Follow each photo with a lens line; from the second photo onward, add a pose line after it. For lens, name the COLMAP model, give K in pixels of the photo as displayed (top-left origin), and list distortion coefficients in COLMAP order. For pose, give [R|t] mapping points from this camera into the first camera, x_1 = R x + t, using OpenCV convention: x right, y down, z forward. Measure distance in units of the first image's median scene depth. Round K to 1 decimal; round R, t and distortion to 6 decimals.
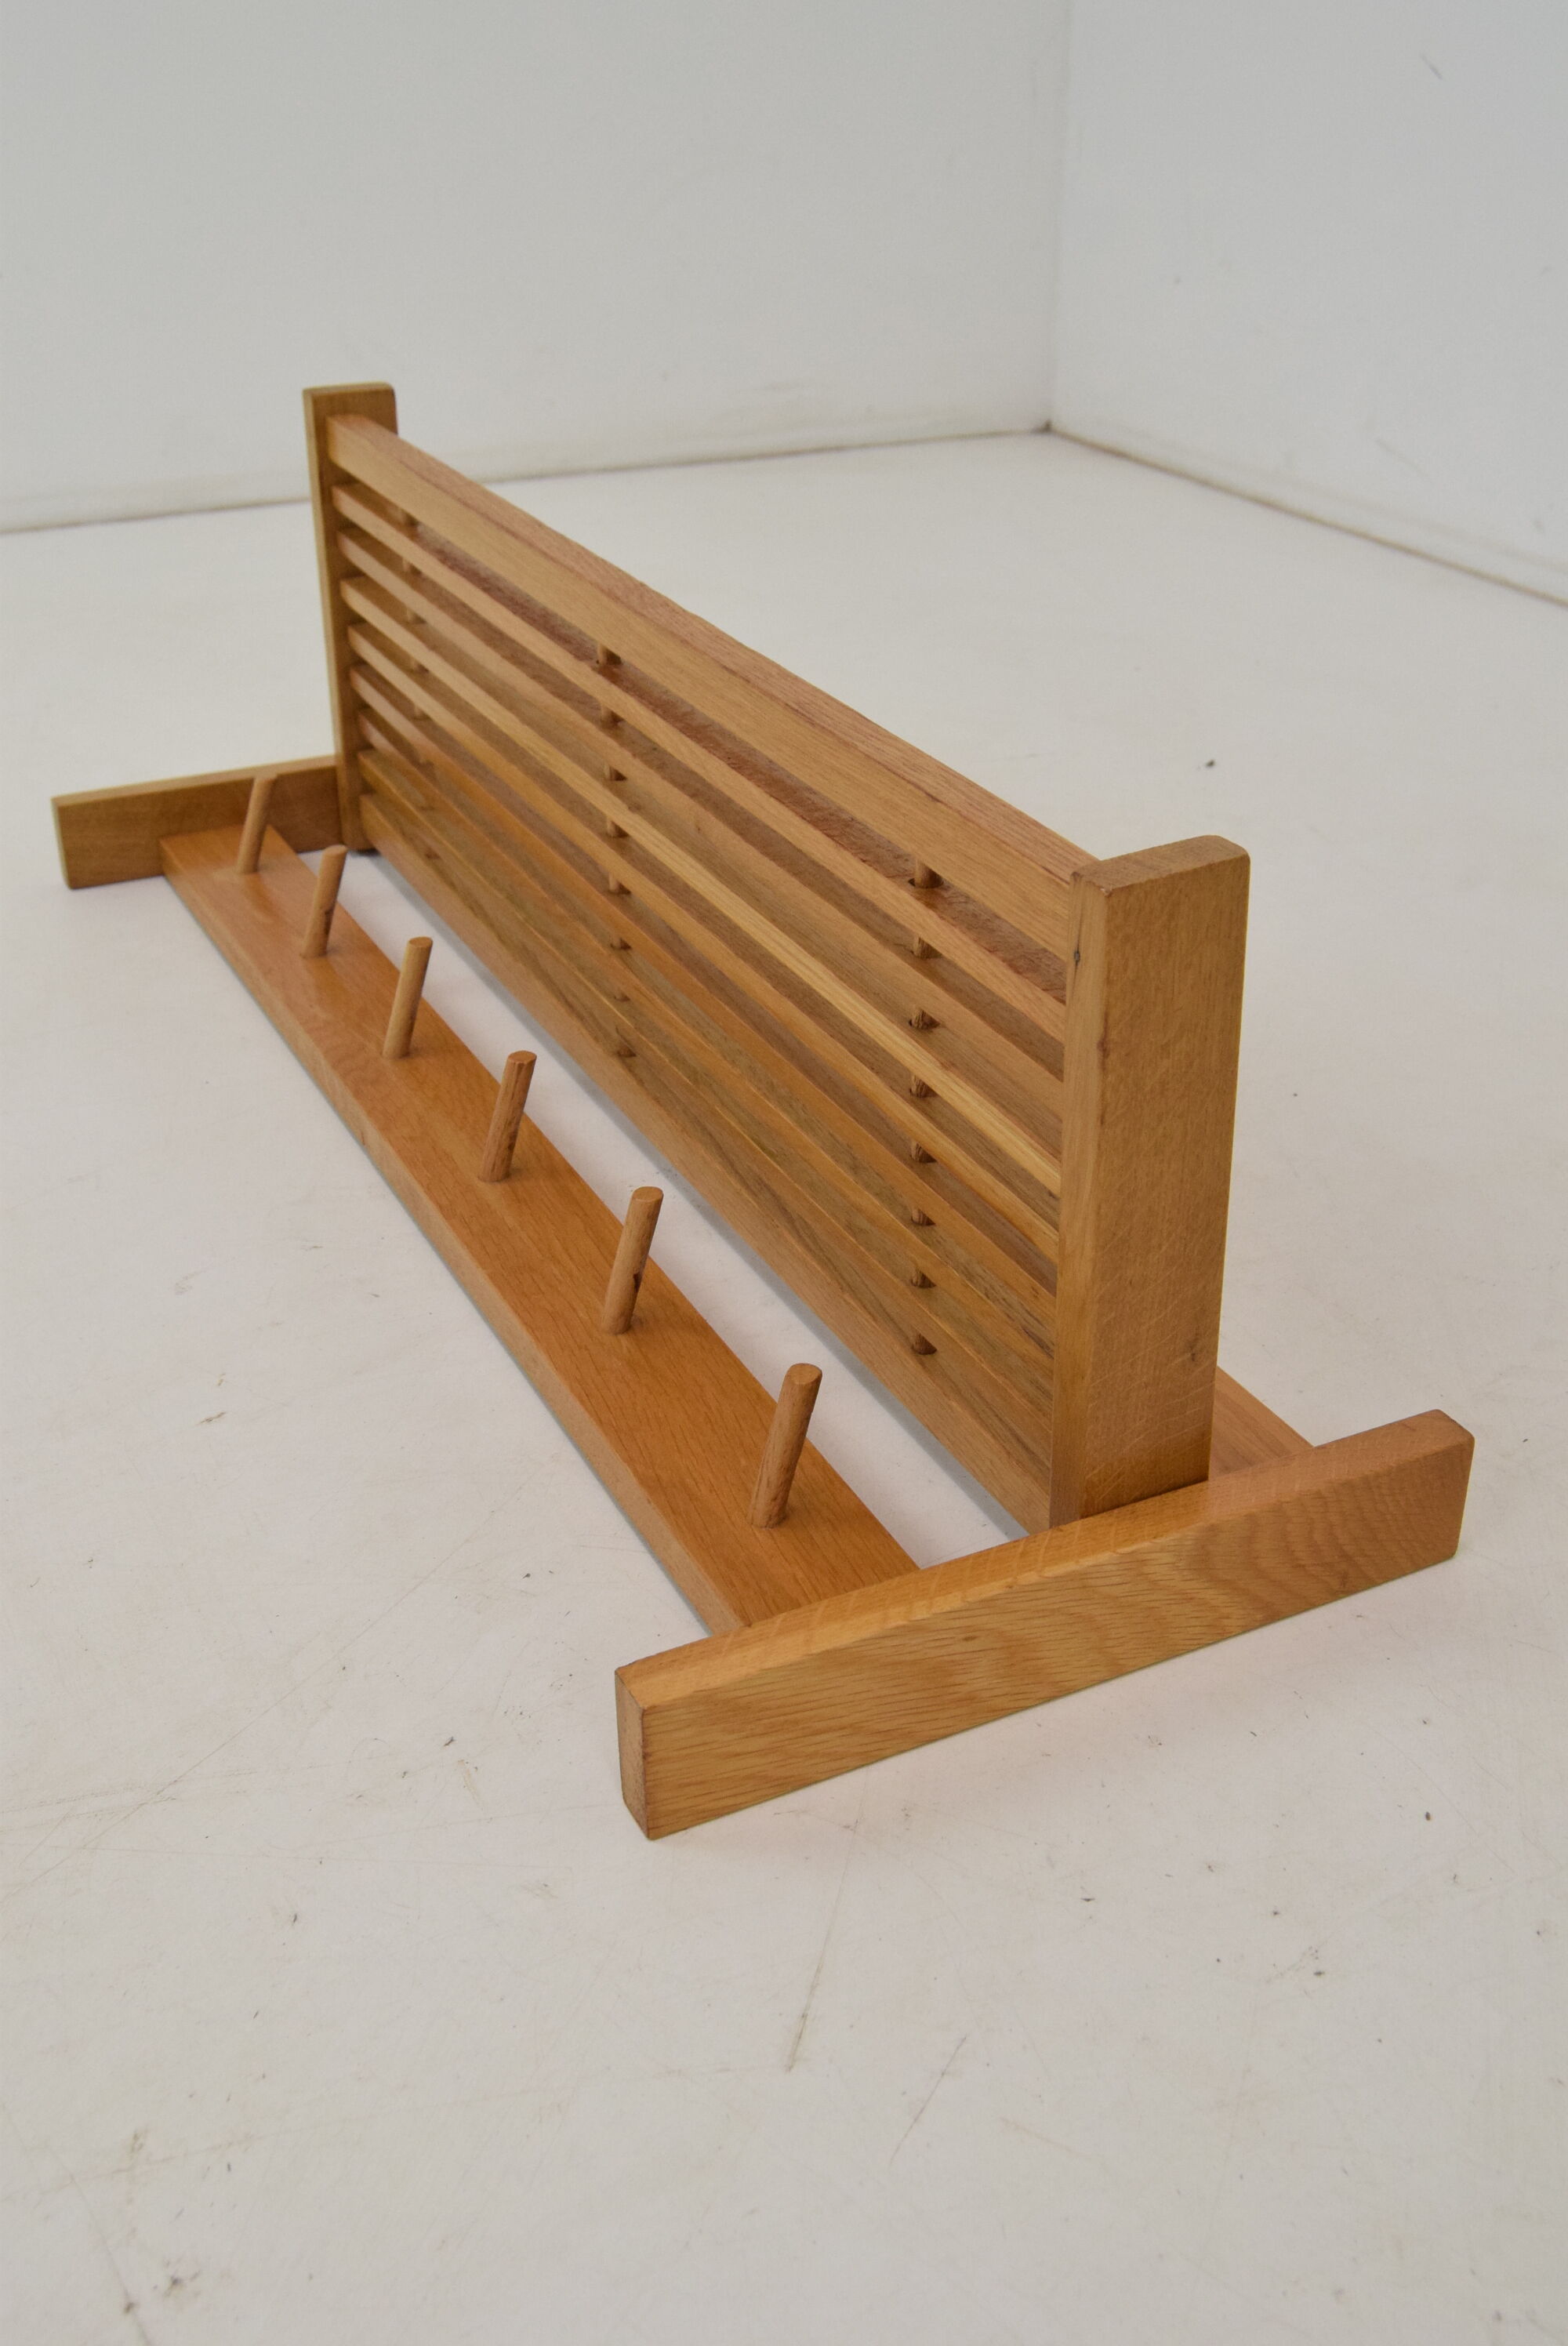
lens RADIAL K [[2336.3, 0, 784.0], [0, 2336.3, 1173.0], [0, 0, 1]] dist [-0.080929, 0.029848]
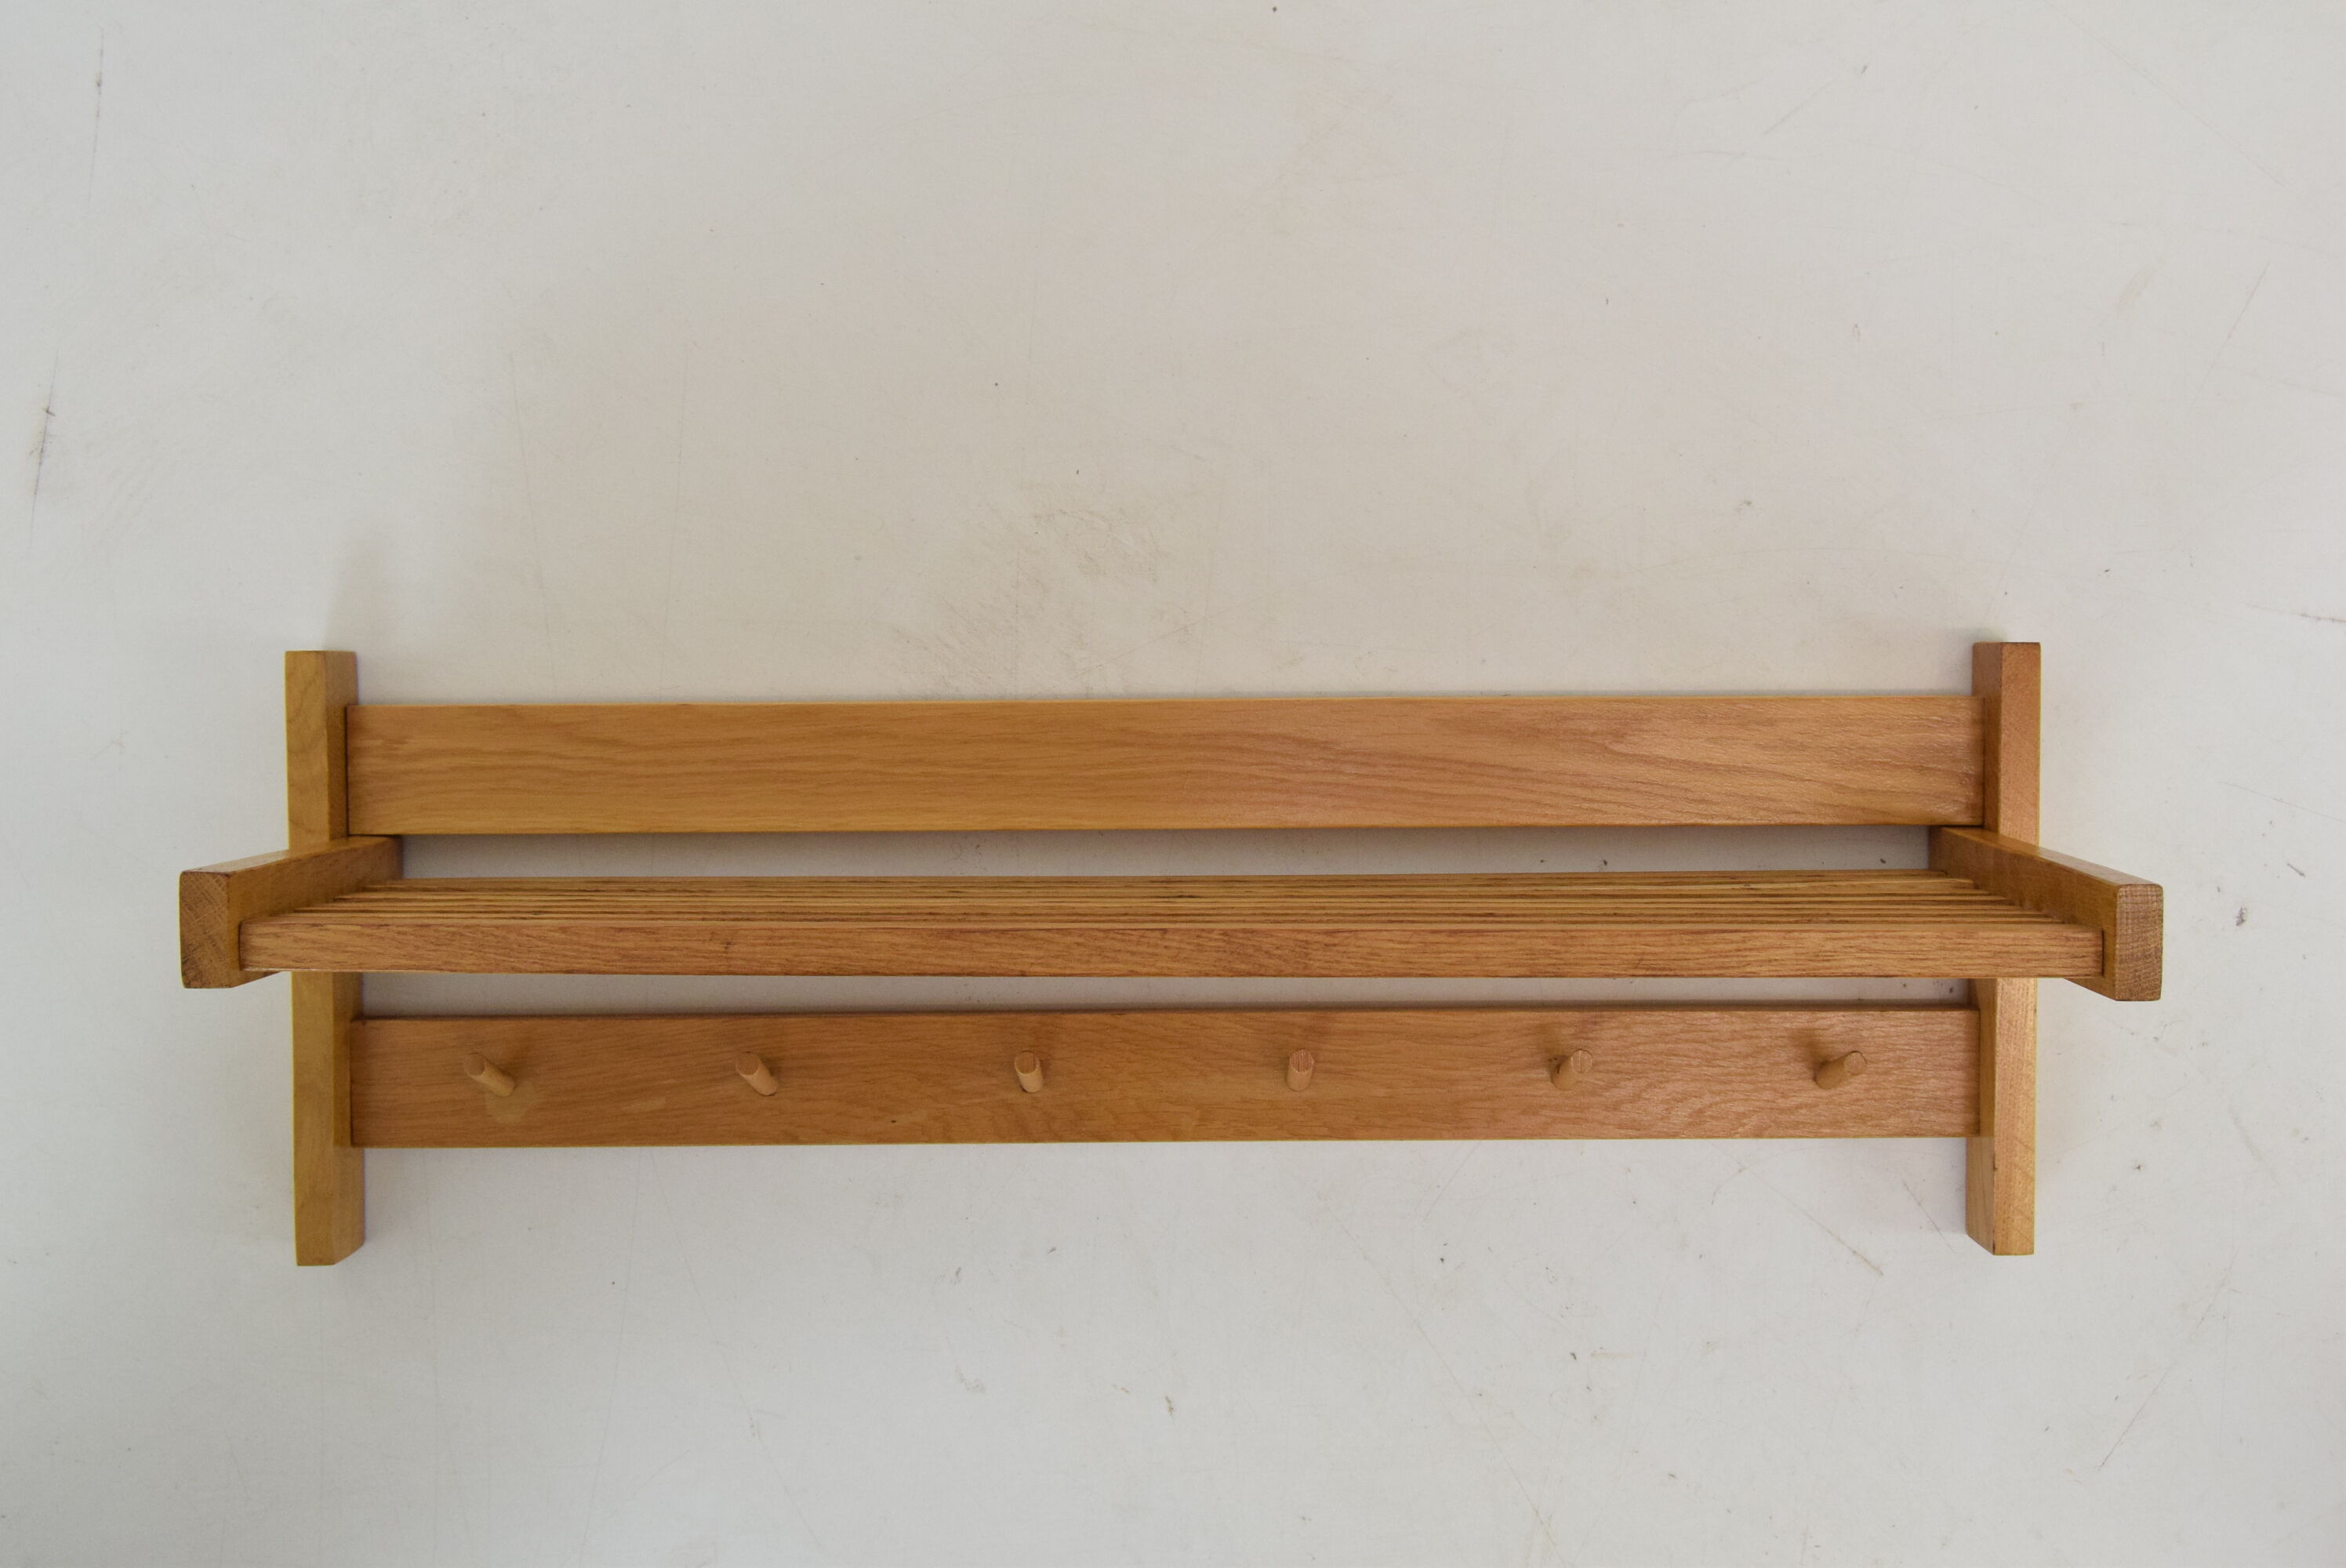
lens RADIAL K [[2676.3, 0, 1173.0], [0, 2676.3, 784.0], [0, 0, 1]] dist [-0.063404, 0.028937]
pose [[0.438470, -0.898190, -0.031607, 0.032272], [0.430935, 0.179248, 0.884401, -1.676699], [-0.788695, -0.401403, 0.465657, 0.645120]]
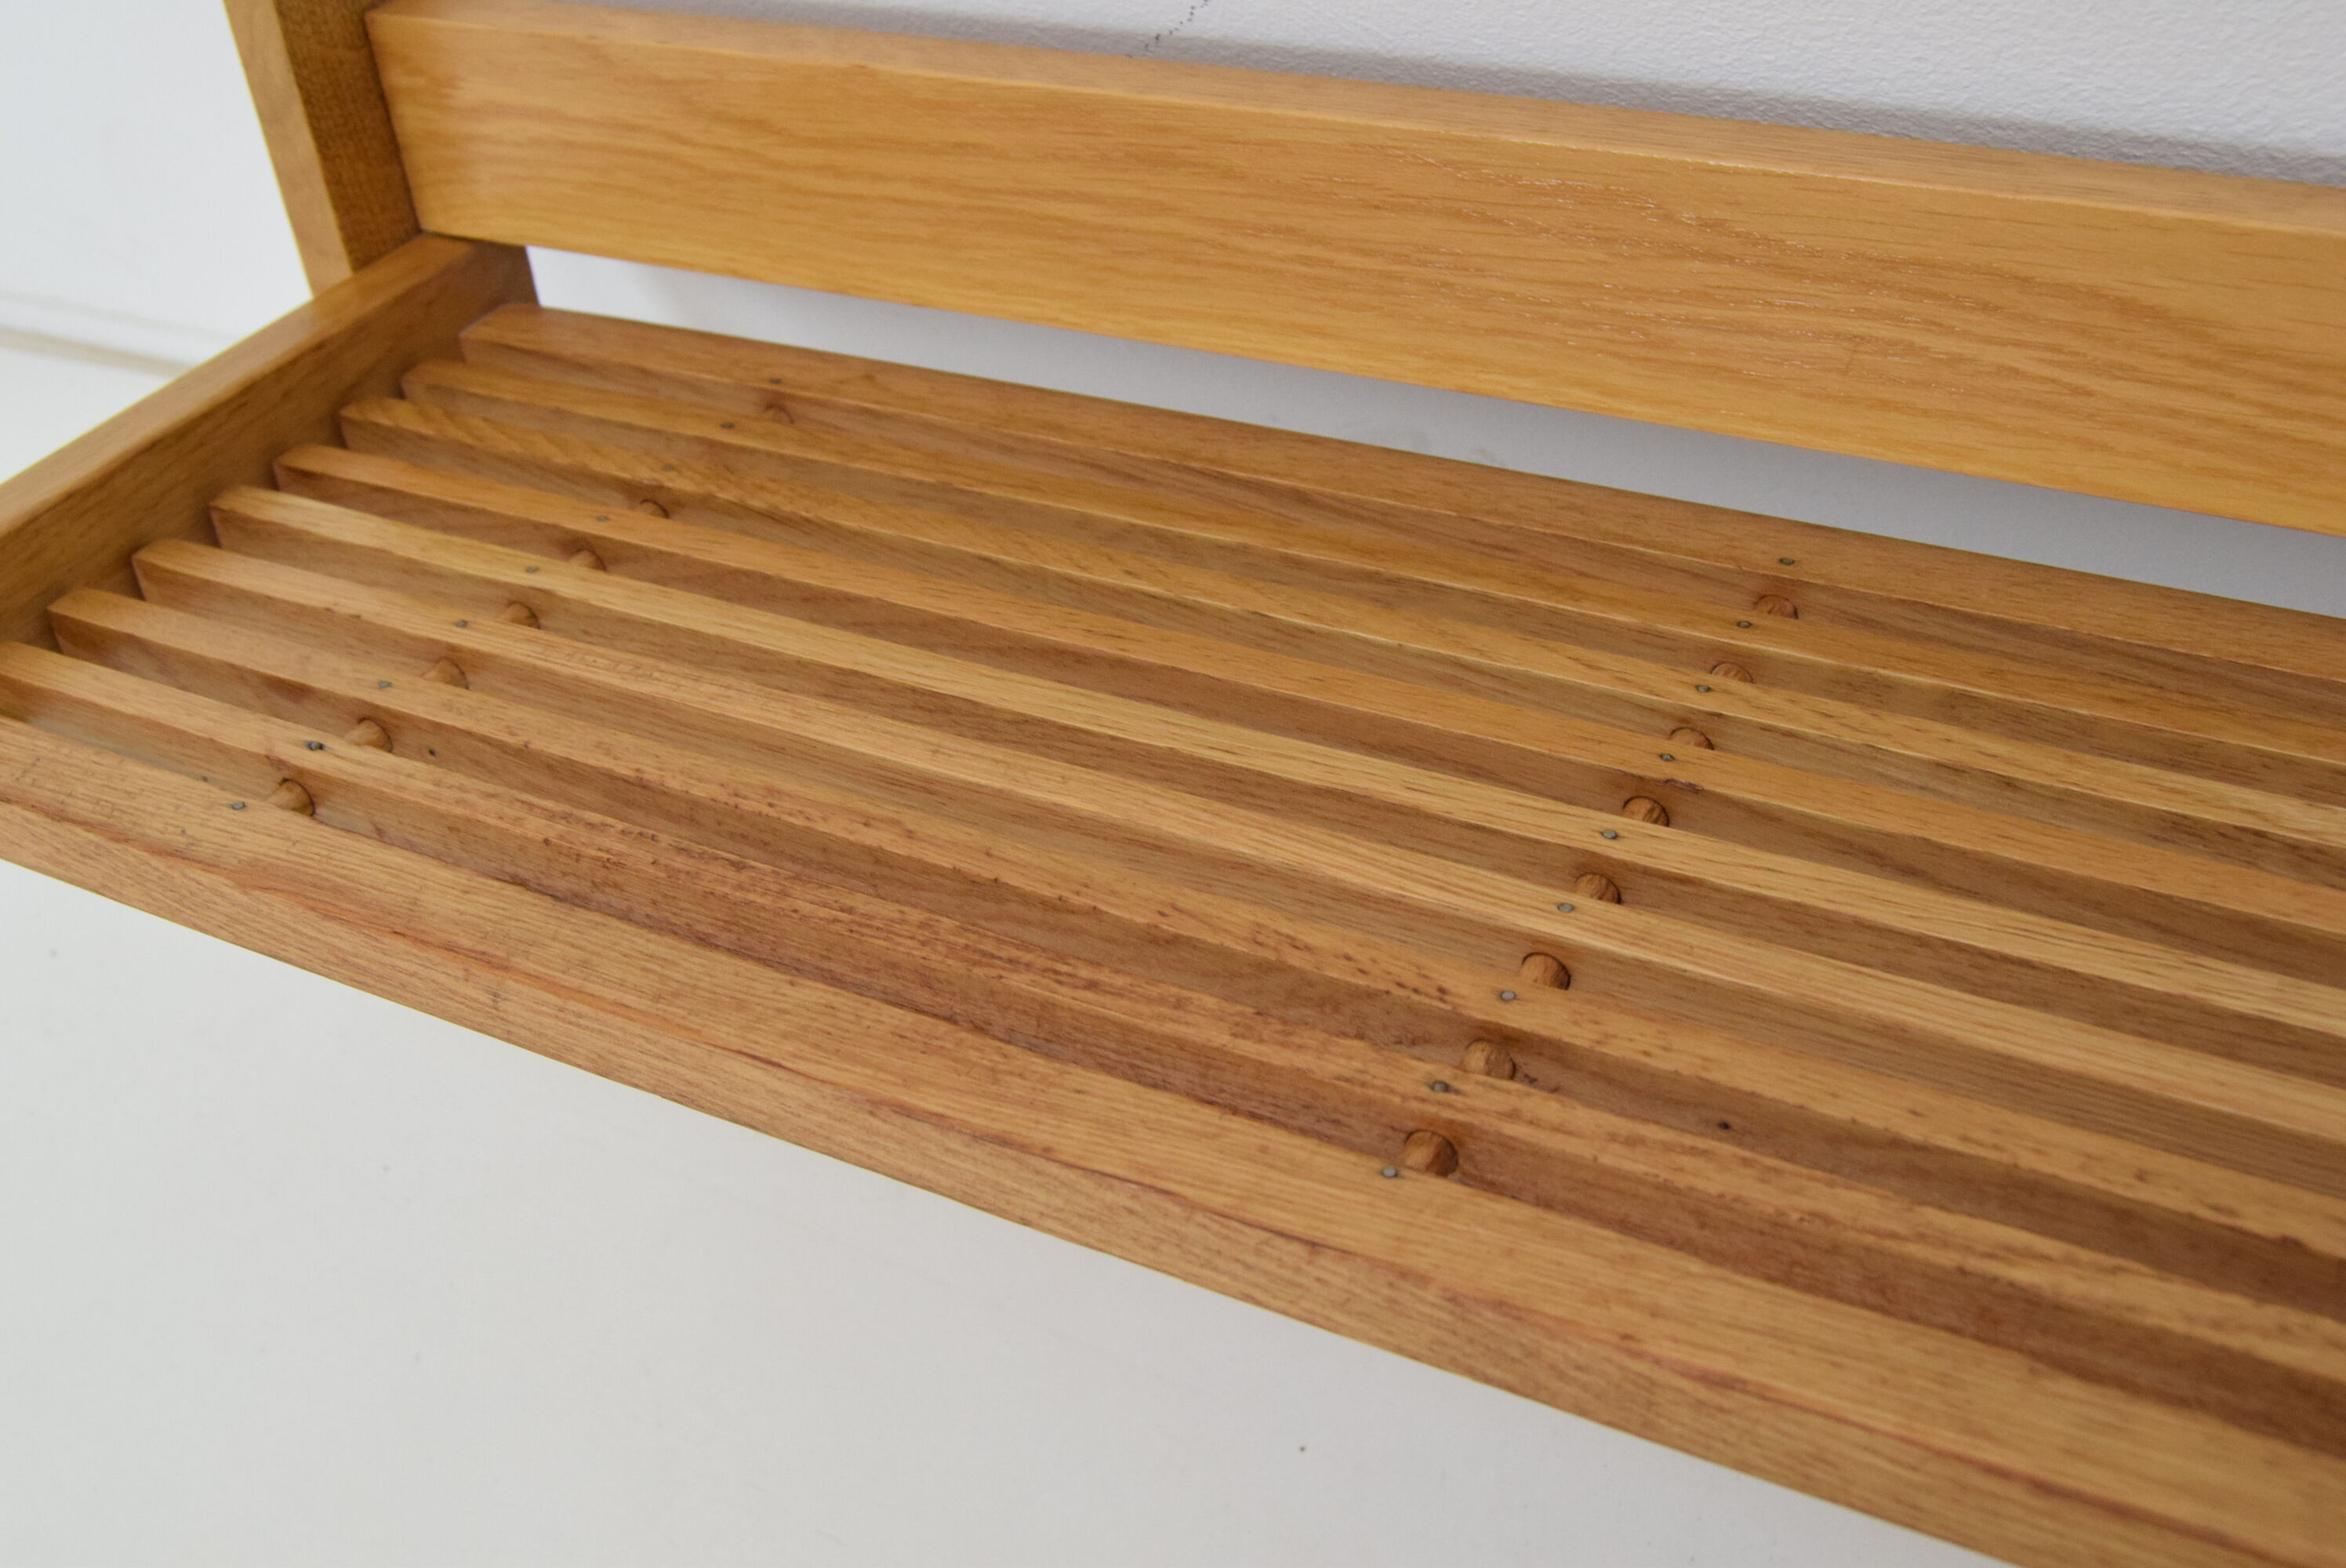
lens RADIAL K [[2676.3, 0, 1173.0], [0, 2676.3, 784.0], [0, 0, 1]] dist [-0.063404, 0.028937]
pose [[0.298009, -0.641369, -0.706992, 0.383043], [0.825384, -0.198918, 0.528368, -0.659908], [-0.479512, -0.740998, 0.470096, 1.125537]]
